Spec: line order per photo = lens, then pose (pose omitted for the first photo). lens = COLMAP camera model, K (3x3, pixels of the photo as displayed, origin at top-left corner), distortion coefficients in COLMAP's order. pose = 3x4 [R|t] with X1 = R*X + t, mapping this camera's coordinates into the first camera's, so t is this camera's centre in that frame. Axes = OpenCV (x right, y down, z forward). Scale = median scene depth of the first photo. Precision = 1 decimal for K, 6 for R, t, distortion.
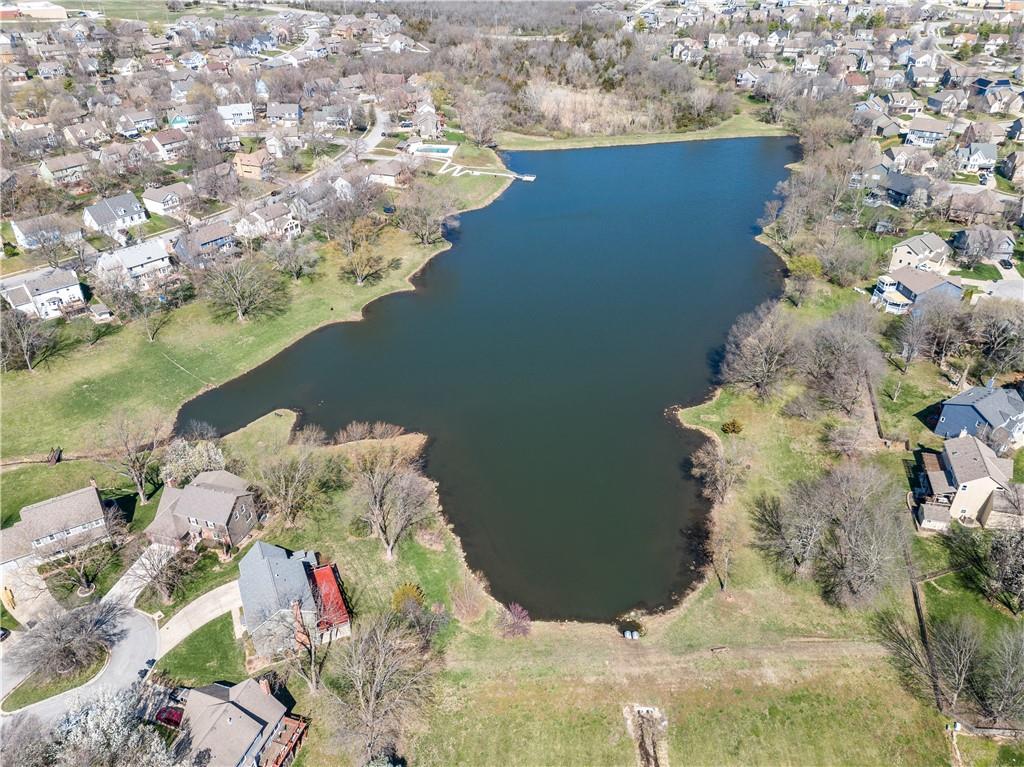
lens RADIAL K [[752.2, 0, 512.0], [0, 752.2, 383.5], [0, 0, 1]] dist [0.086697, -0.087673]
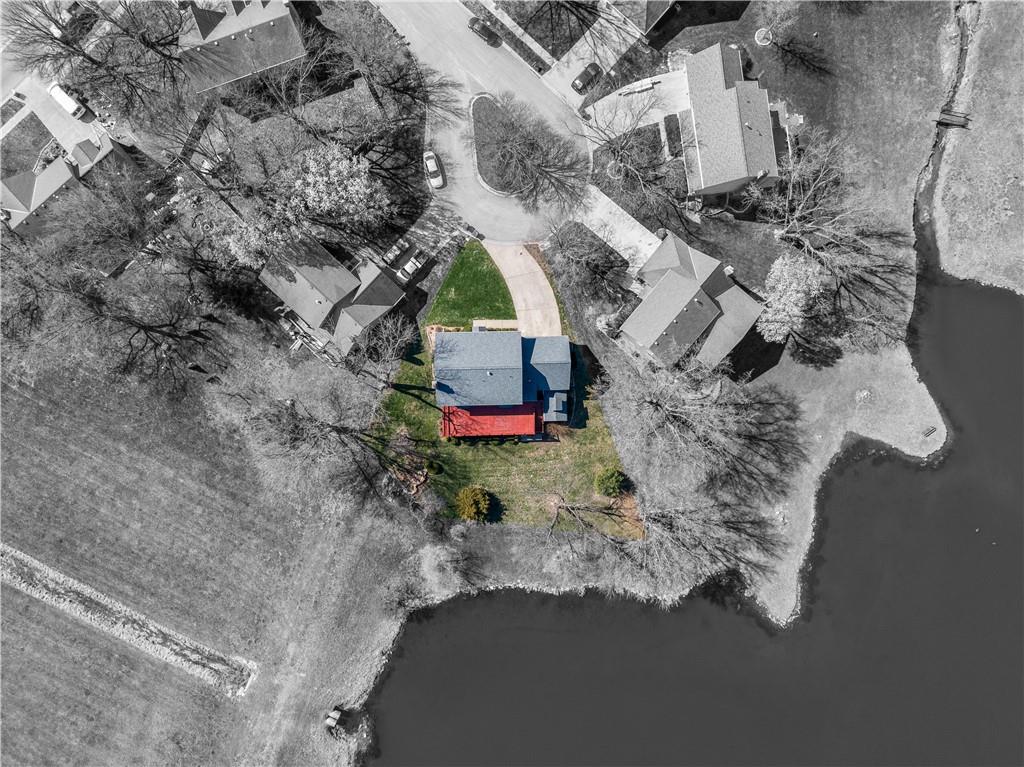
lens RADIAL K [[752.2, 0, 512.0], [0, 752.2, 383.5], [0, 0, 1]] dist [0.086697, -0.087673]
pose [[-0.405389, 0.914114, 0.007483, -0.289078], [-0.495951, -0.226804, 0.838208, -0.429572], [0.767914, 0.336089, 0.545300, 0.515785]]
